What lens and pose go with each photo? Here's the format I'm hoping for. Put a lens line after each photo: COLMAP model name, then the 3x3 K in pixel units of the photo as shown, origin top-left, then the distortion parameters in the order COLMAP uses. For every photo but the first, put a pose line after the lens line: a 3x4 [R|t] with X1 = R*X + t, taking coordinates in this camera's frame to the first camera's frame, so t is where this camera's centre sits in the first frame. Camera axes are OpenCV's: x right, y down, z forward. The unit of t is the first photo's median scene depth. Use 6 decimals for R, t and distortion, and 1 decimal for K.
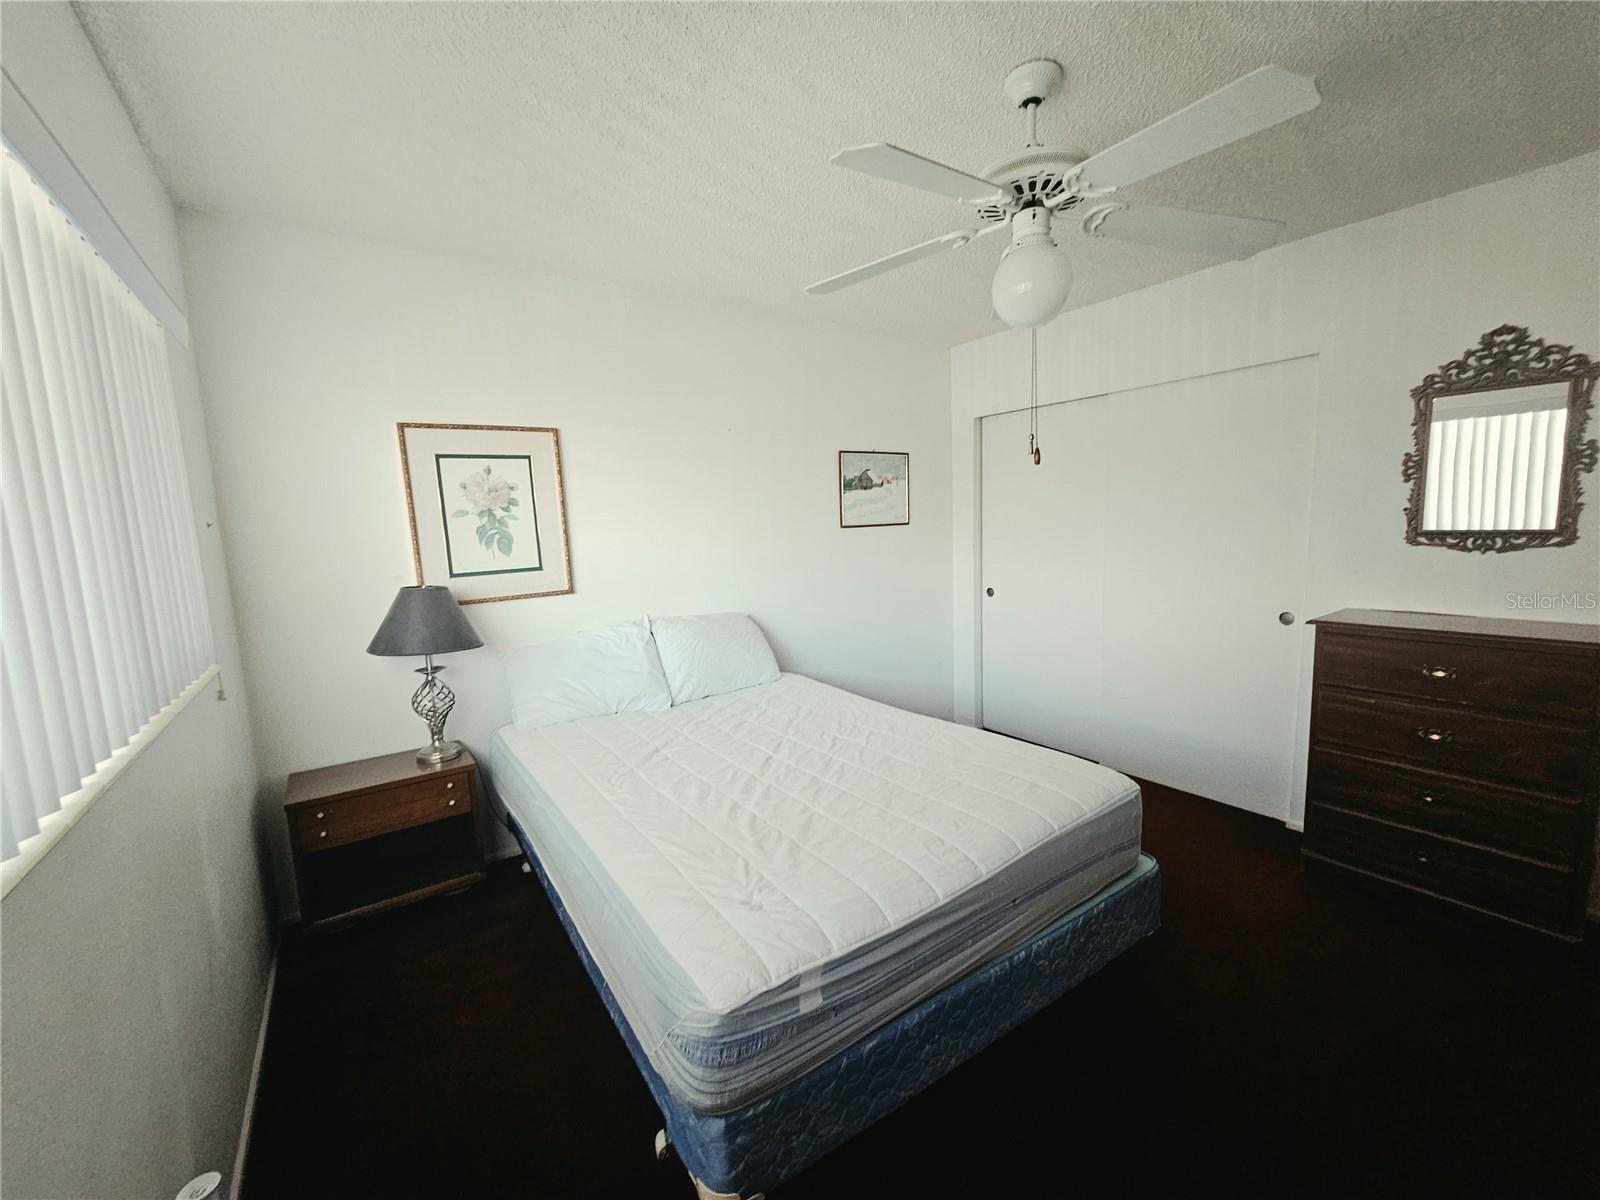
lens RADIAL K [[655.5, 0, 803.6], [0, 655.5, 601.4], [0, 0, 1]] dist [0.000052, -0.001093]
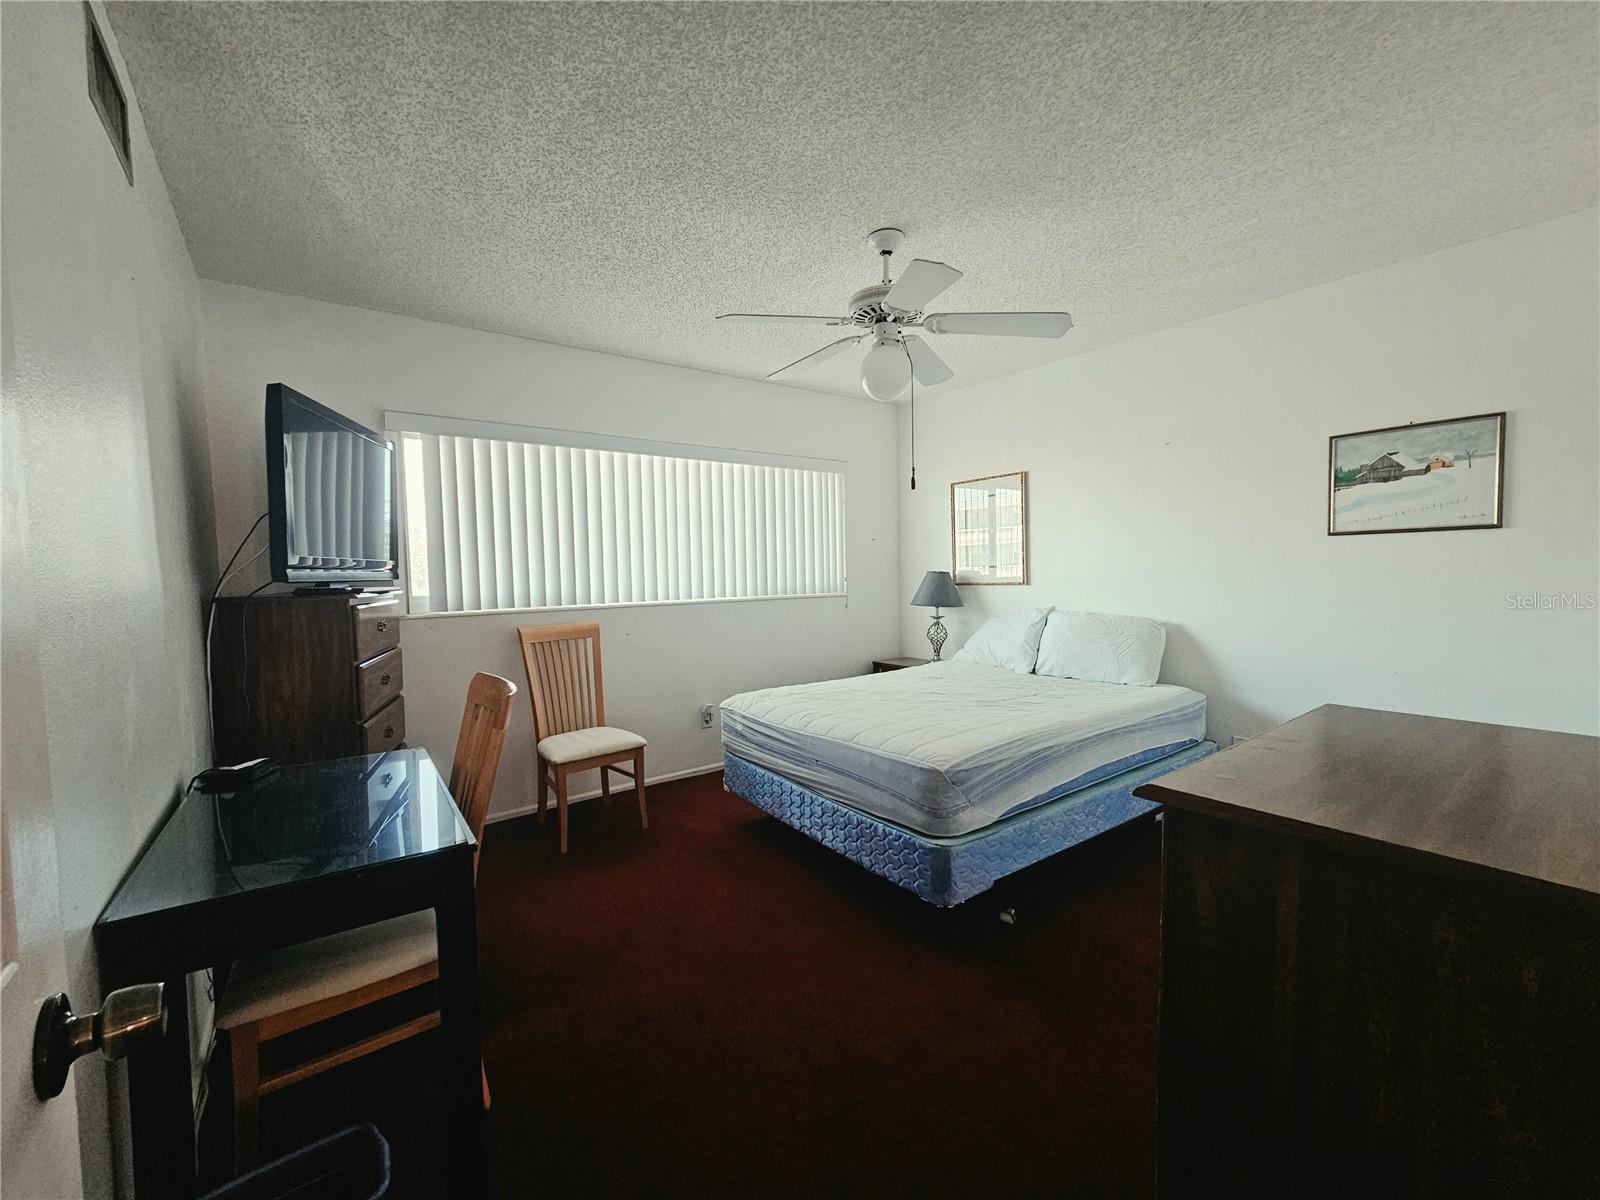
lens RADIAL K [[655.5, 0, 804.0], [0, 655.5, 600.0], [0, 0, 1]] dist [0.000052, -0.001093]
pose [[0.032563, 0.082787, -0.996035, 0.806750], [-0.108258, 0.990993, 0.078829, -0.030090], [0.993589, 0.105262, 0.041232, 0.356222]]
